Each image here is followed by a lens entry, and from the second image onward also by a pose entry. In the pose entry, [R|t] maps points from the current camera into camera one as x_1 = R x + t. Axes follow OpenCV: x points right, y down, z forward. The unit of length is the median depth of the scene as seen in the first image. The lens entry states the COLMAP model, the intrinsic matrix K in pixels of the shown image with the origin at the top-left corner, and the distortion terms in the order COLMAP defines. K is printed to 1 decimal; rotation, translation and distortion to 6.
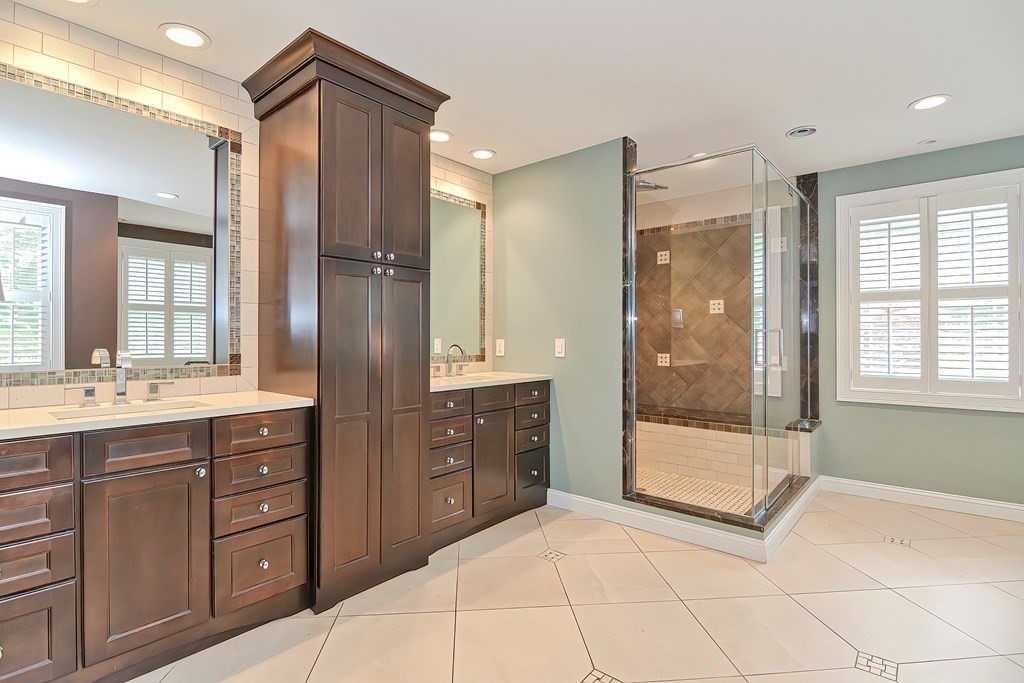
lens RADIAL K [[497.2, 0, 502.9], [0, 497.2, 340.4], [0, 0, 1]] dist [0.000868, -0.001375]
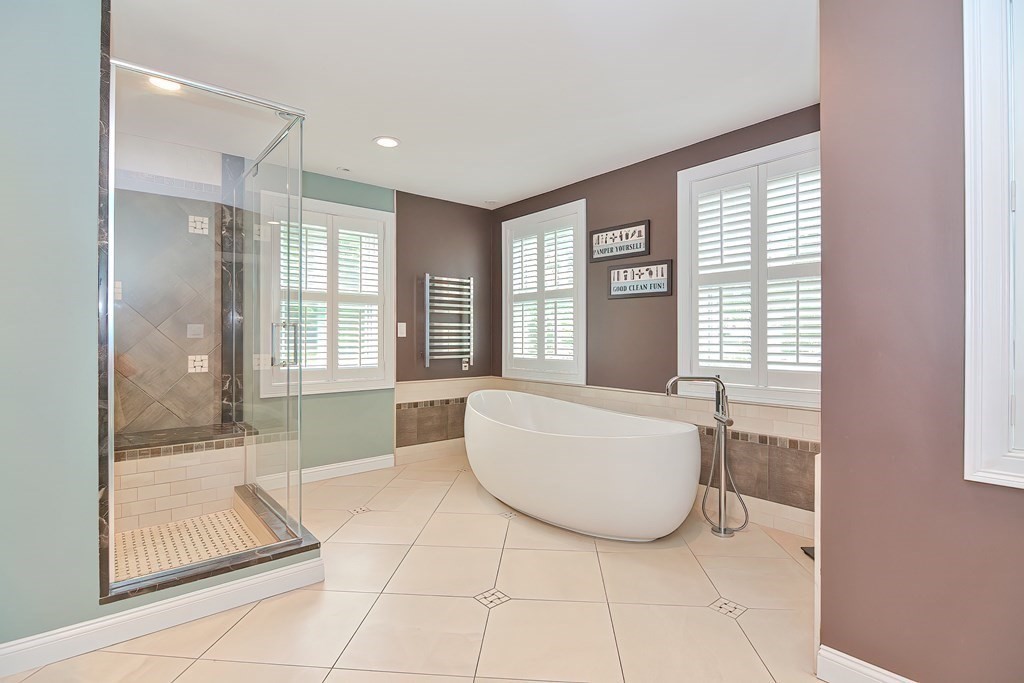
lens RADIAL K [[497.2, 0, 504.6], [0, 497.2, 333.7], [0, 0, 1]] dist [0.000868, -0.001375]
pose [[0.176543, 0.007523, 0.984264, -0.251057], [0.012259, 0.999876, -0.009842, 0.011003], [-0.984217, 0.013803, 0.176429, 0.420066]]
